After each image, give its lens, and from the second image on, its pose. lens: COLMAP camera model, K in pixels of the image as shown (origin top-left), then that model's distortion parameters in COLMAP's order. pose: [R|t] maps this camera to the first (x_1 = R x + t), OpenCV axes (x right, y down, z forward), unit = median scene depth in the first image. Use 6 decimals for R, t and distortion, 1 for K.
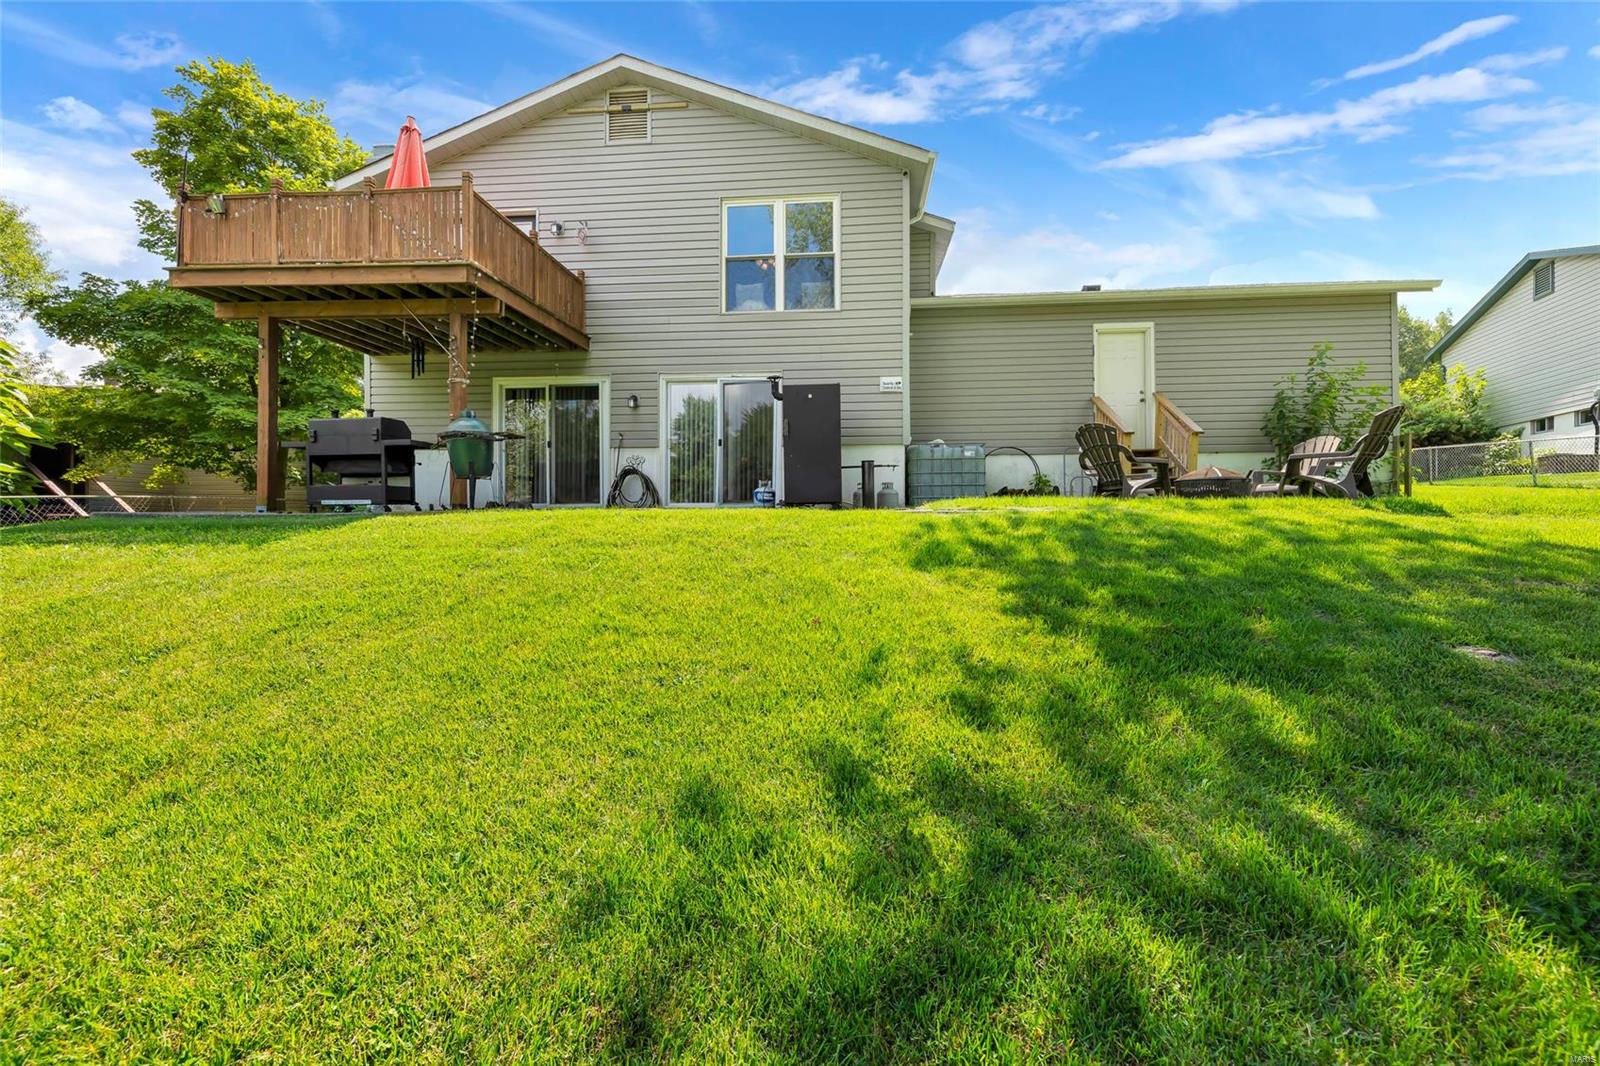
lens RADIAL K [[609.8, 0, 789.6], [0, 609.8, 523.8], [0, 0, 1]] dist [0.007670, -0.001747]
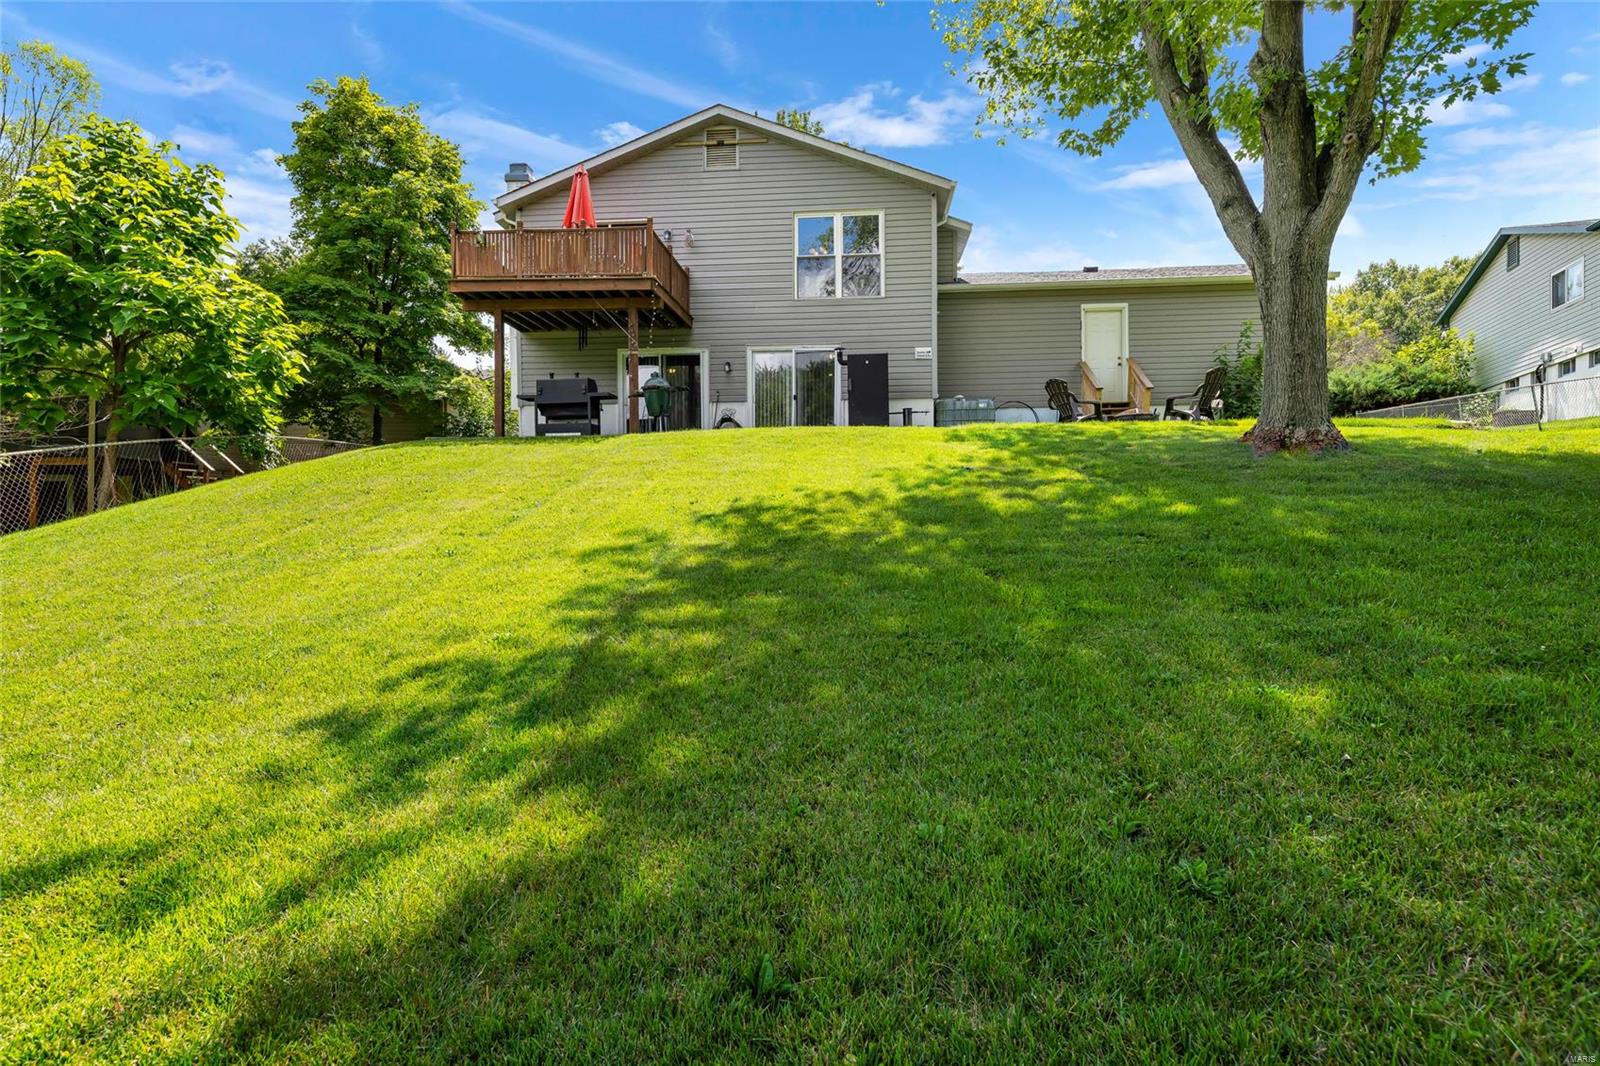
lens RADIAL K [[796.1, 0, 785.7], [0, 796.1, 531.8], [0, 0, 1]] dist [0.002155, -0.001543]
pose [[0.999966, -0.005313, 0.006343, -0.142077], [0.005269, 0.999962, 0.006873, 0.142985], [-0.006379, -0.006839, 0.999956, -0.712435]]
